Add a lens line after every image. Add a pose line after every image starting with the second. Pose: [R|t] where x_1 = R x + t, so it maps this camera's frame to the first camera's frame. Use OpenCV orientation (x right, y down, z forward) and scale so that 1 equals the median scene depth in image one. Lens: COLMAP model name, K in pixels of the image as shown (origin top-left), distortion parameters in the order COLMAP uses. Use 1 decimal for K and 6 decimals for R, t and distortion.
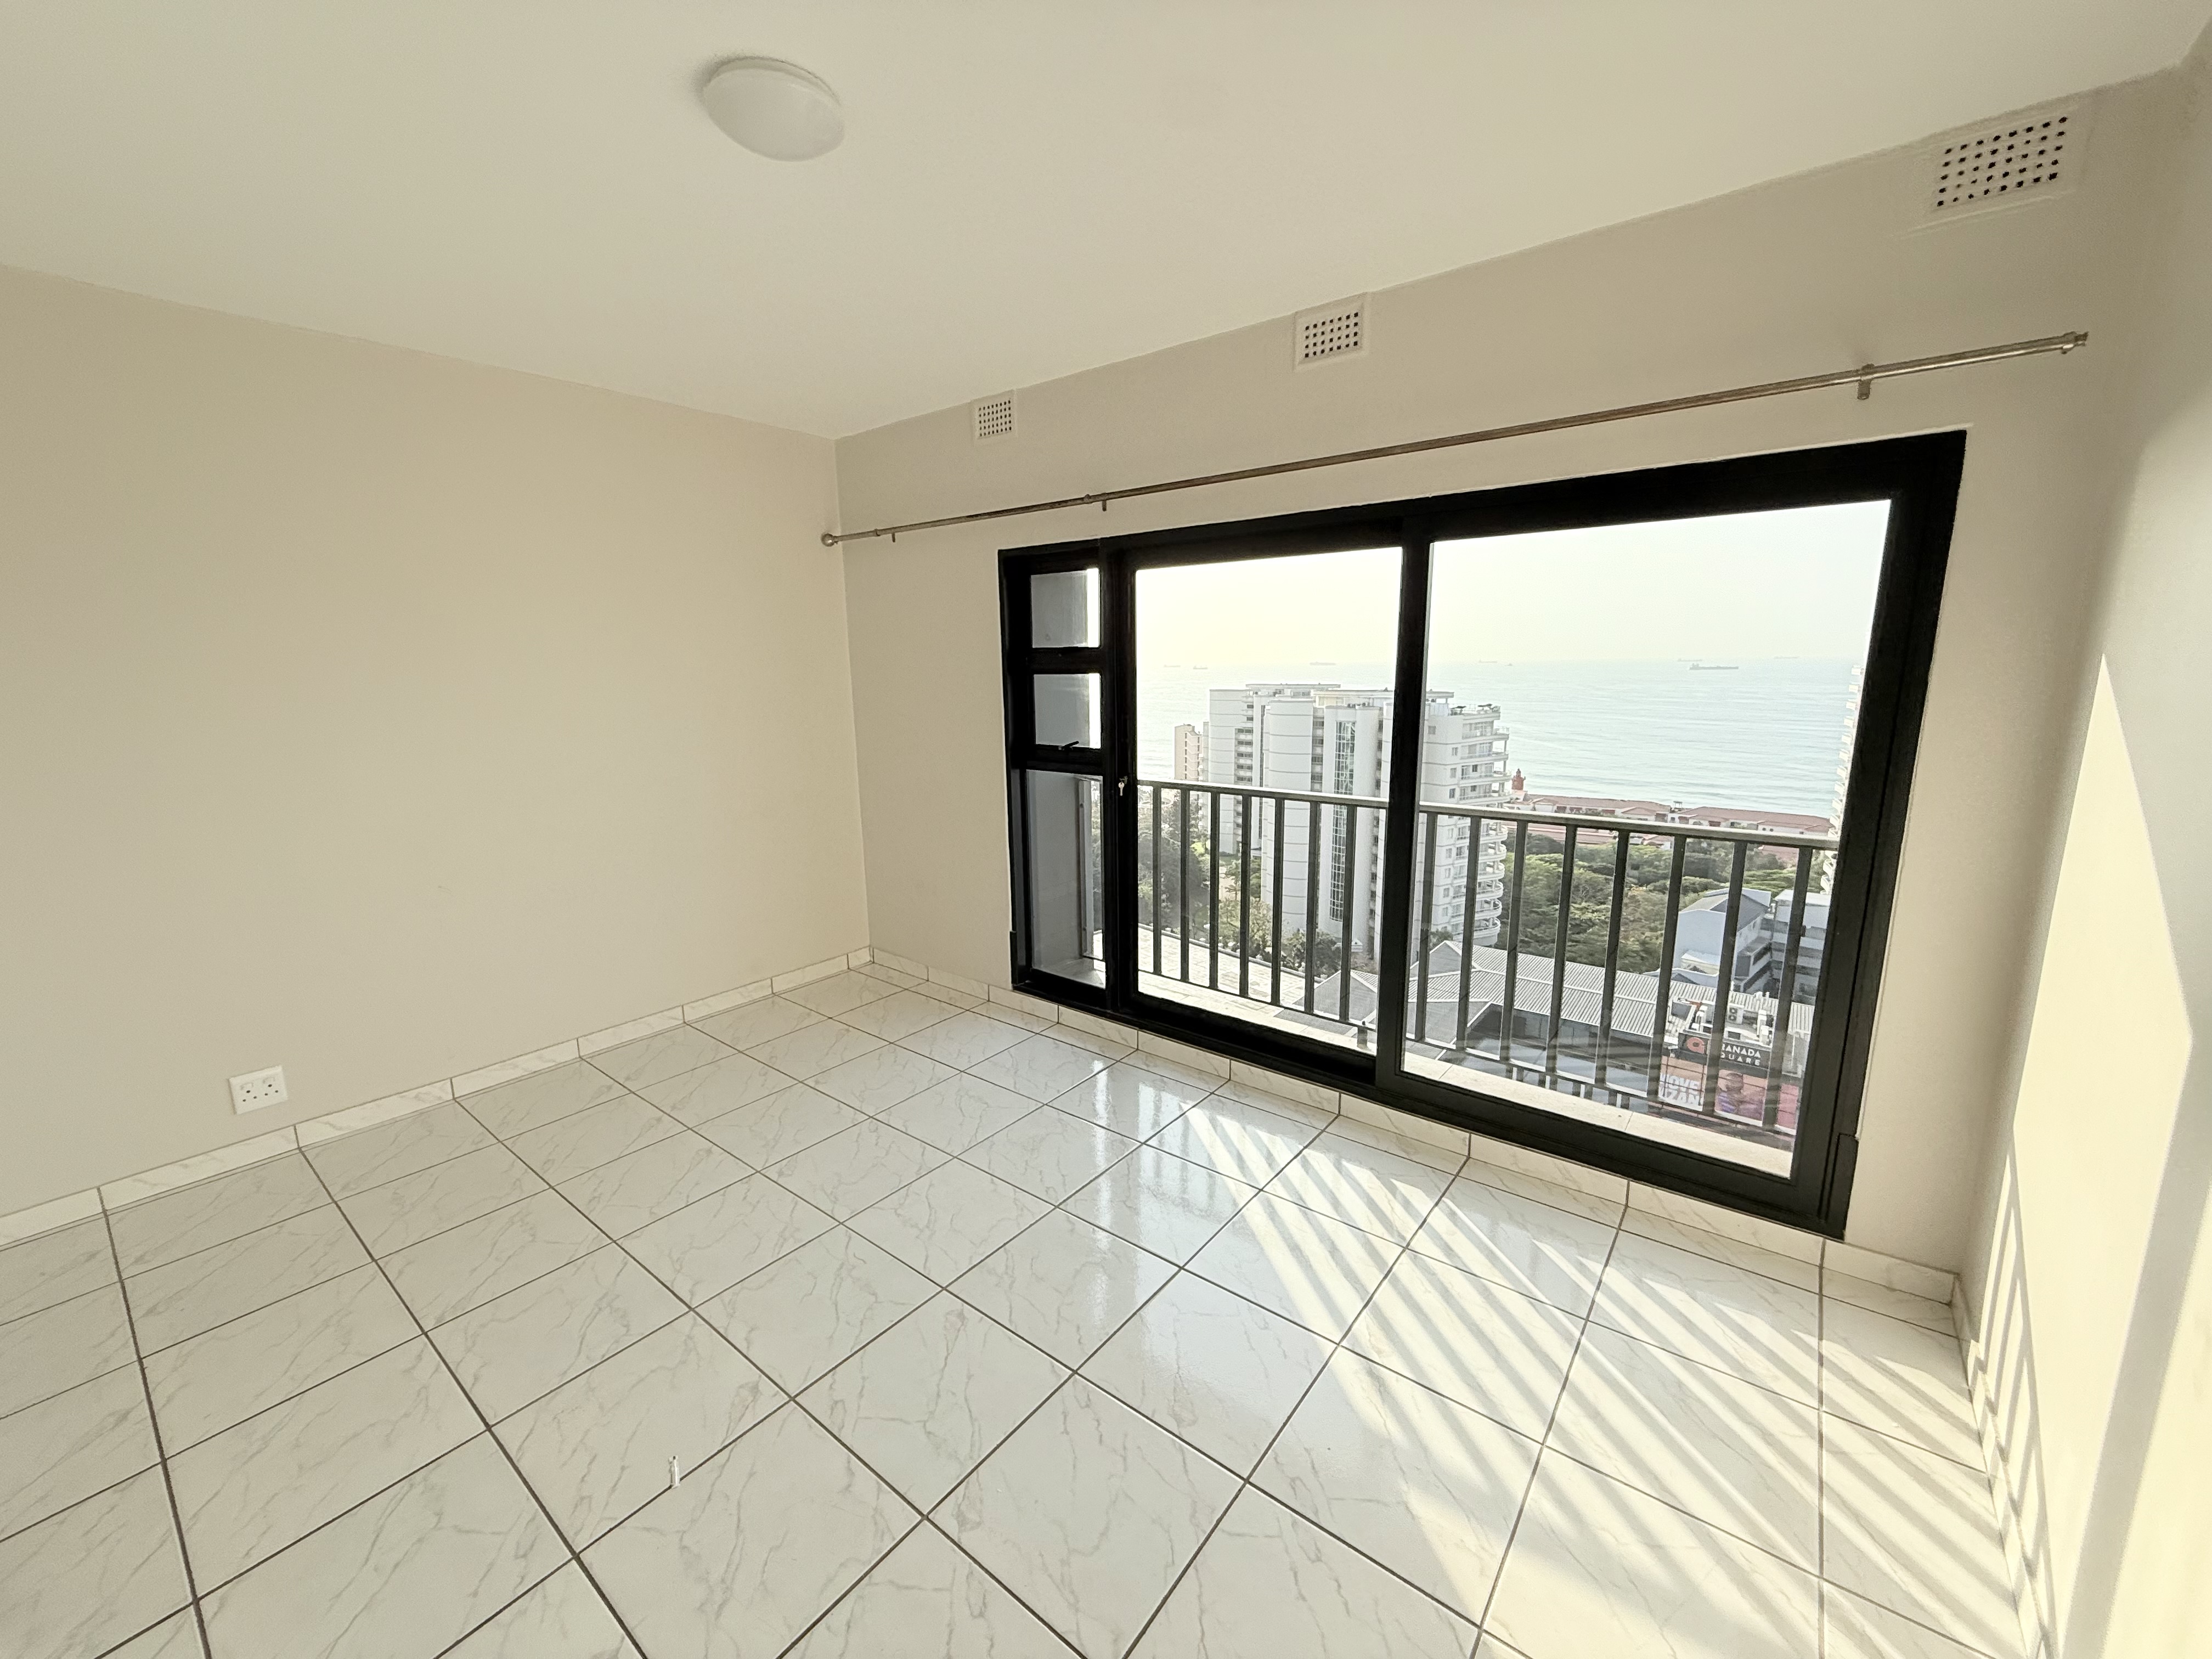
lens RADIAL K [[884.5, 0, 1099.6], [0, 884.5, 828.7], [0, 0, 1]] dist [0.000613, 0.000170]
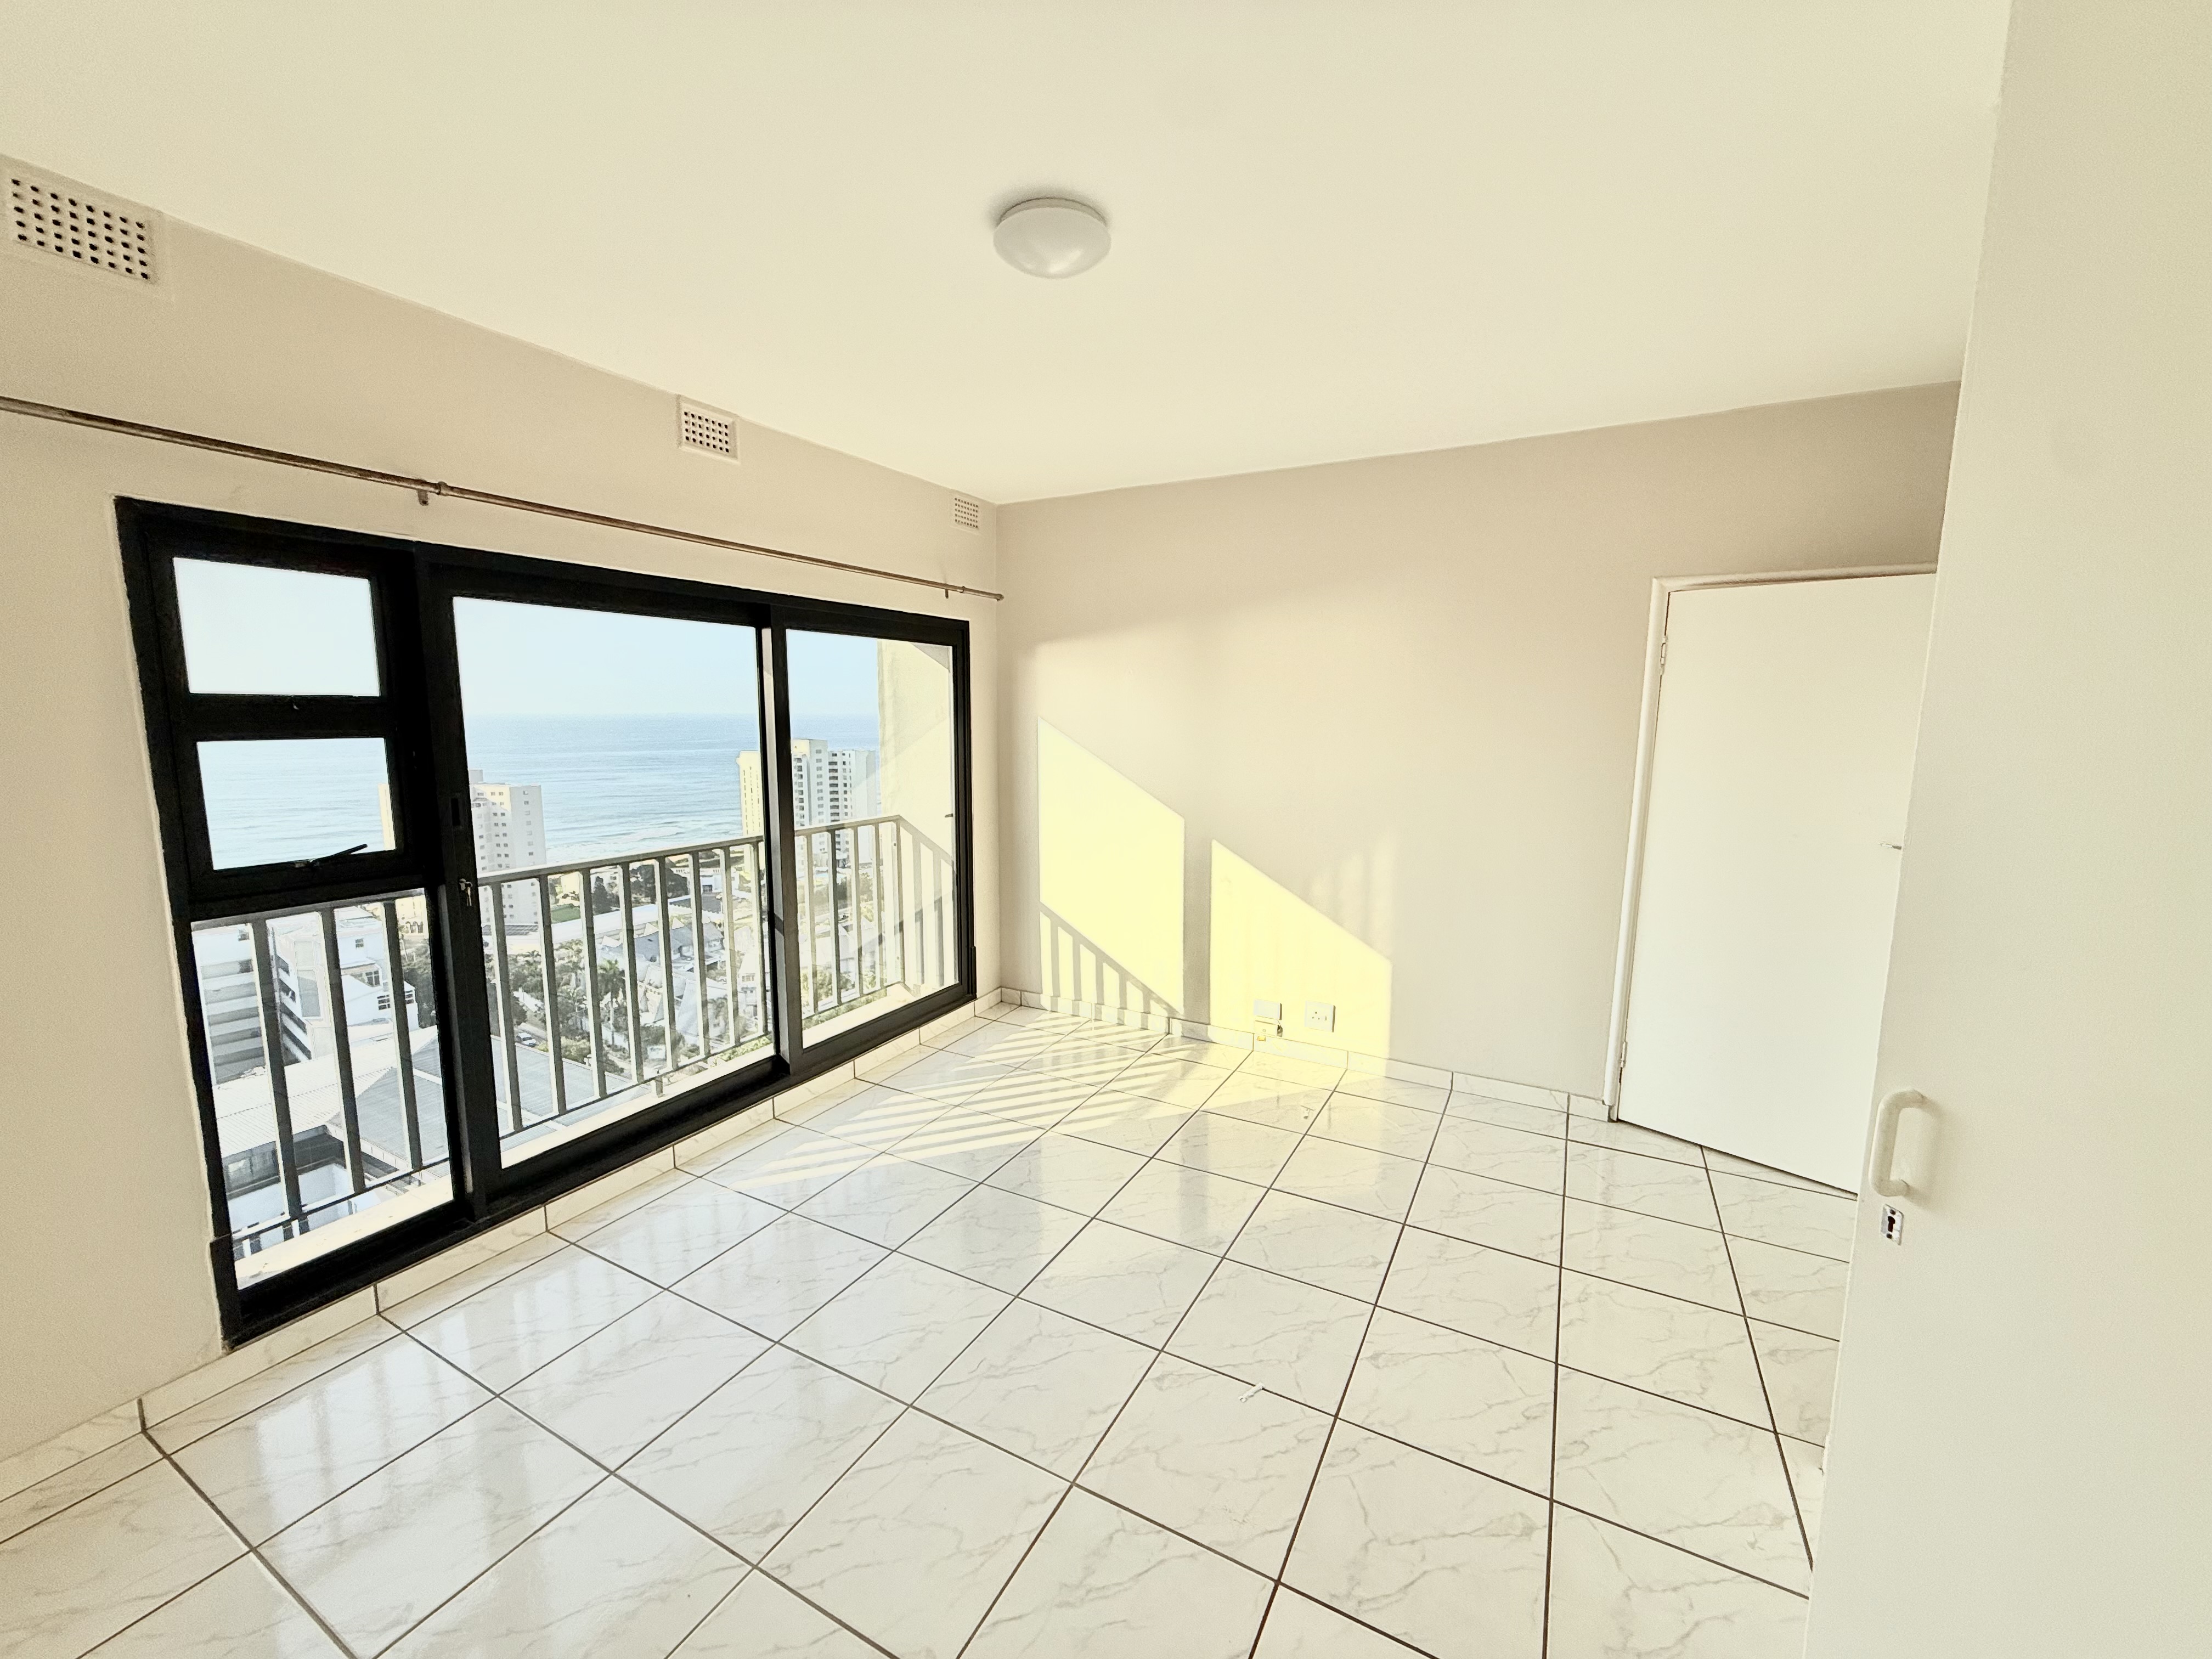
lens RADIAL K [[880.0, 0, 1098.7], [0, 880.0, 828.7], [0, 0, 1]] dist [-0.000185, 0.000130]
pose [[-0.172949, -0.112399, 0.978496, -0.766886], [0.190103, 0.970977, 0.145136, -0.106362], [-0.966411, 0.211116, -0.146562, 0.616622]]
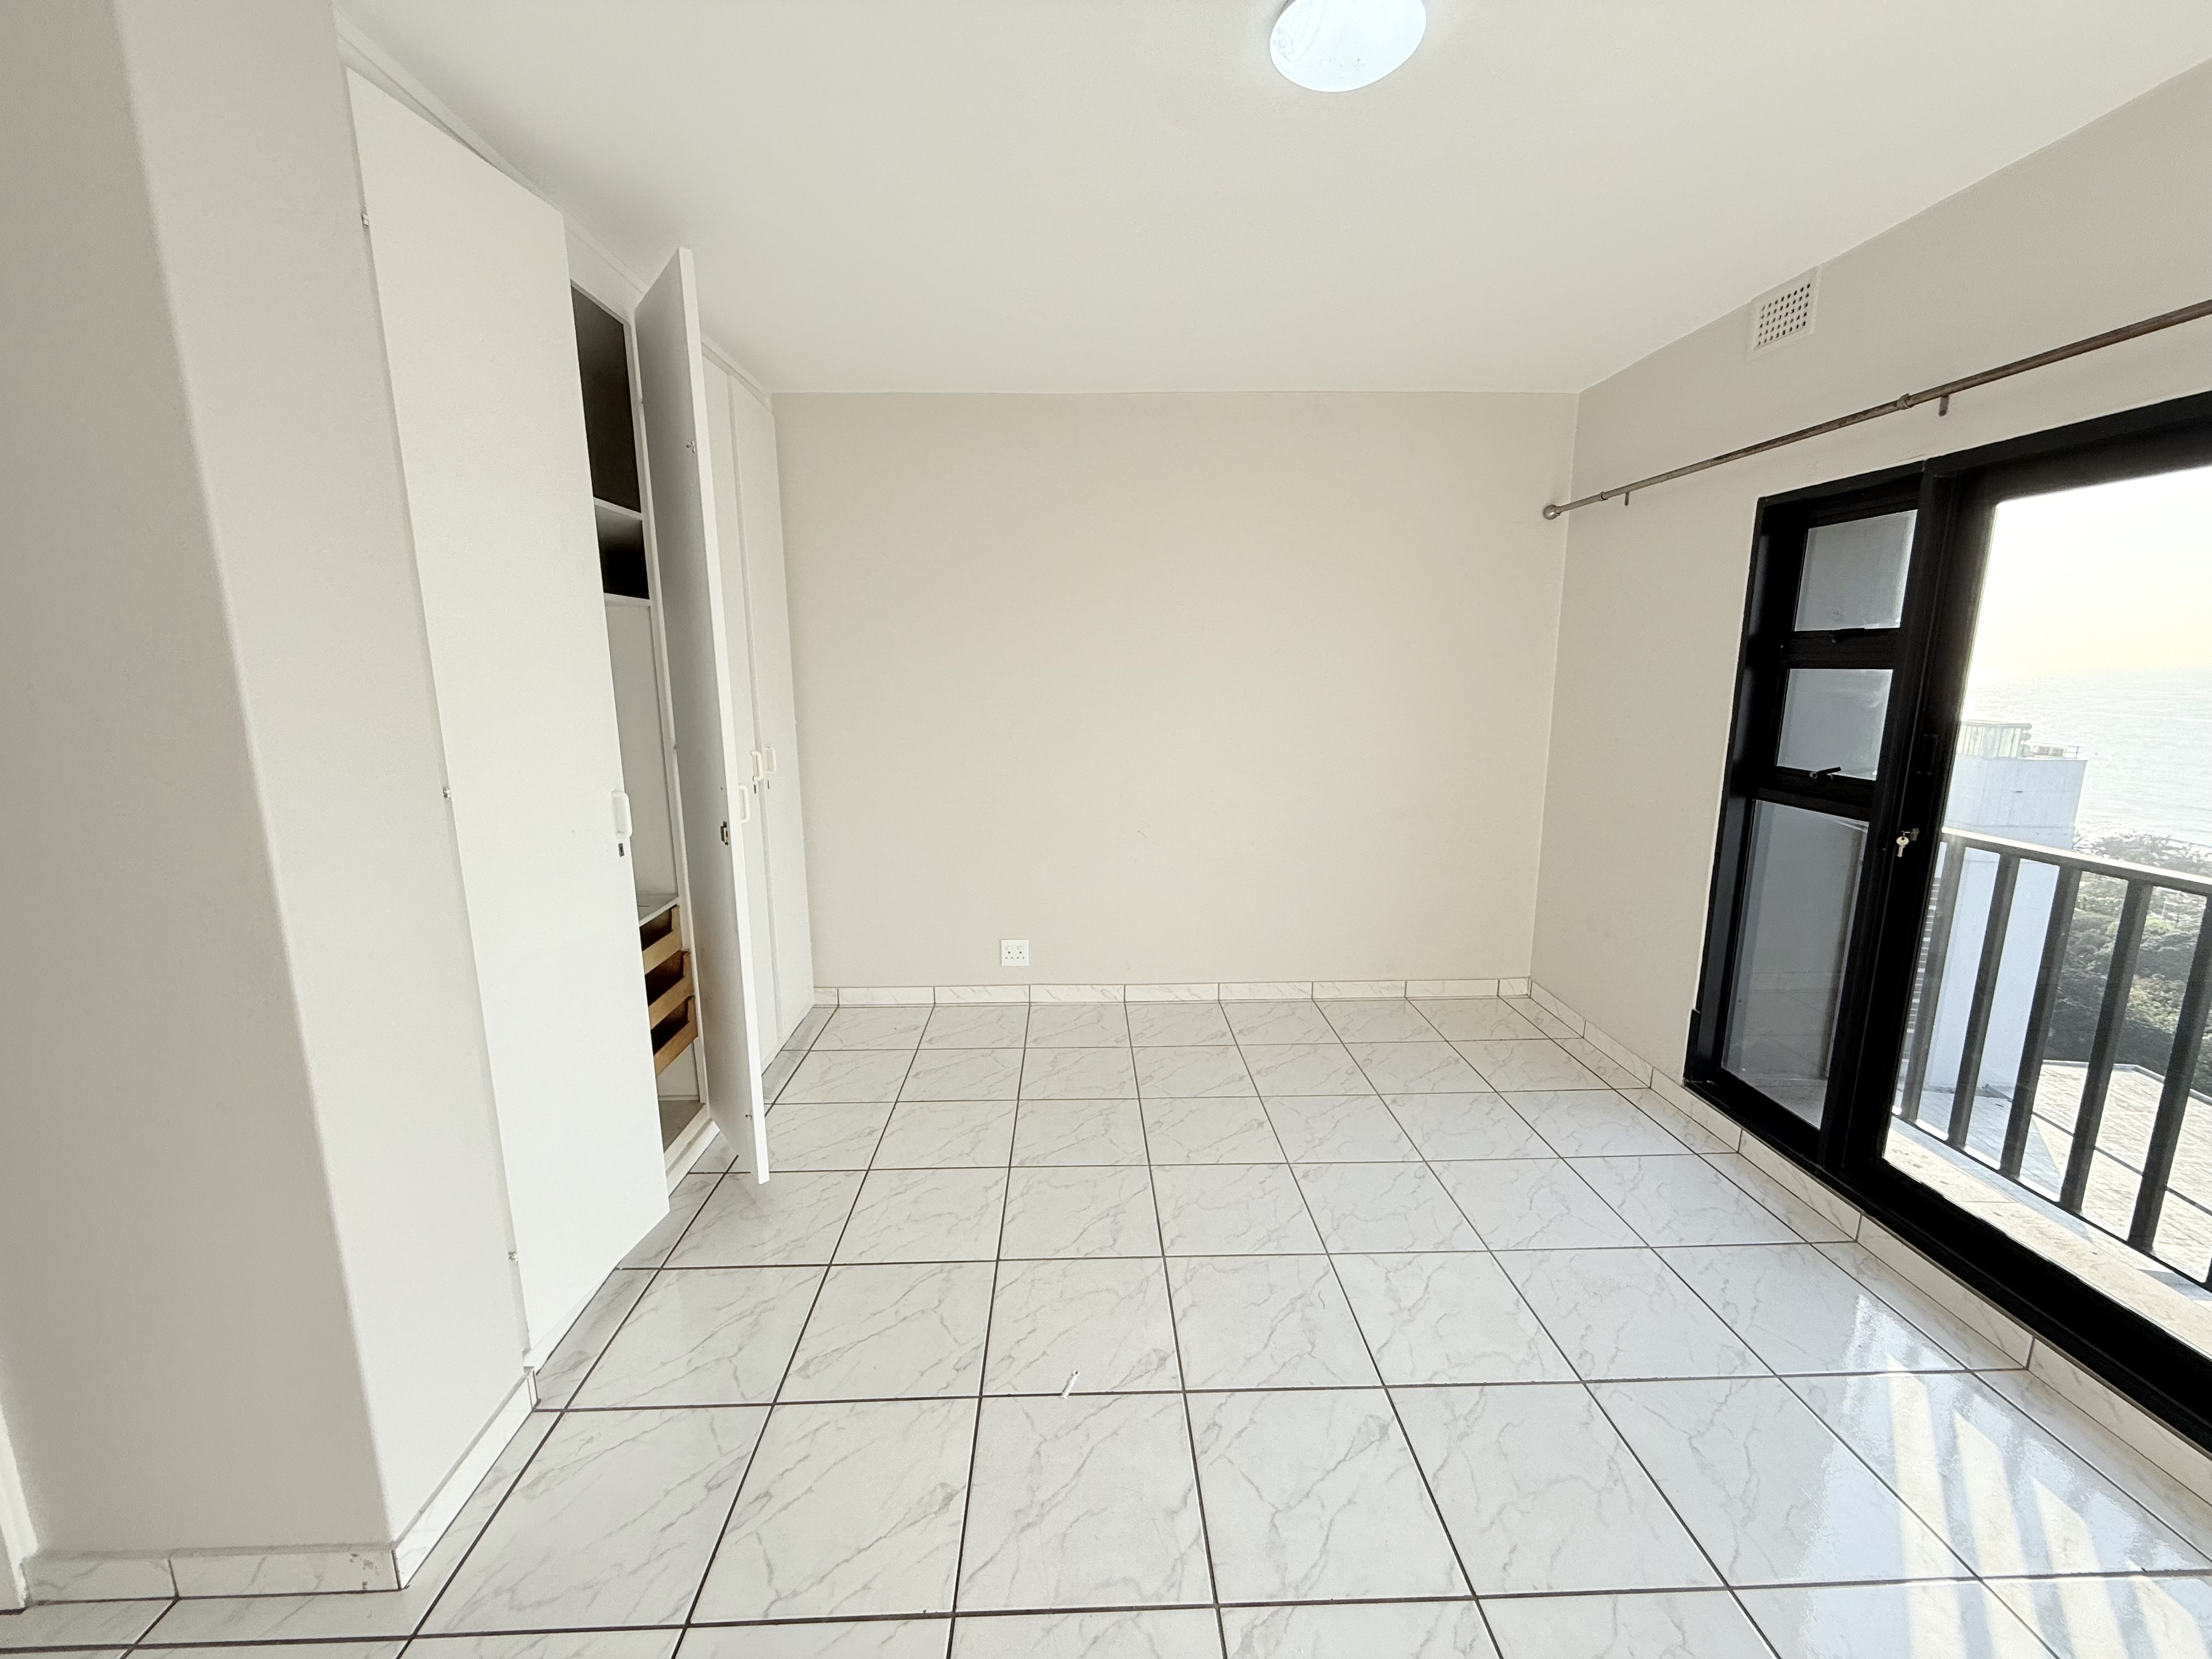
lens RADIAL K [[884.5, 0, 1099.6], [0, 884.5, 828.7], [0, 0, 1]] dist [0.000613, 0.000170]
pose [[0.646215, 0.152640, -0.747735, 0.131499], [-0.147375, 0.986310, 0.073977, -0.019992], [0.748790, 0.062392, 0.659864, 0.133000]]
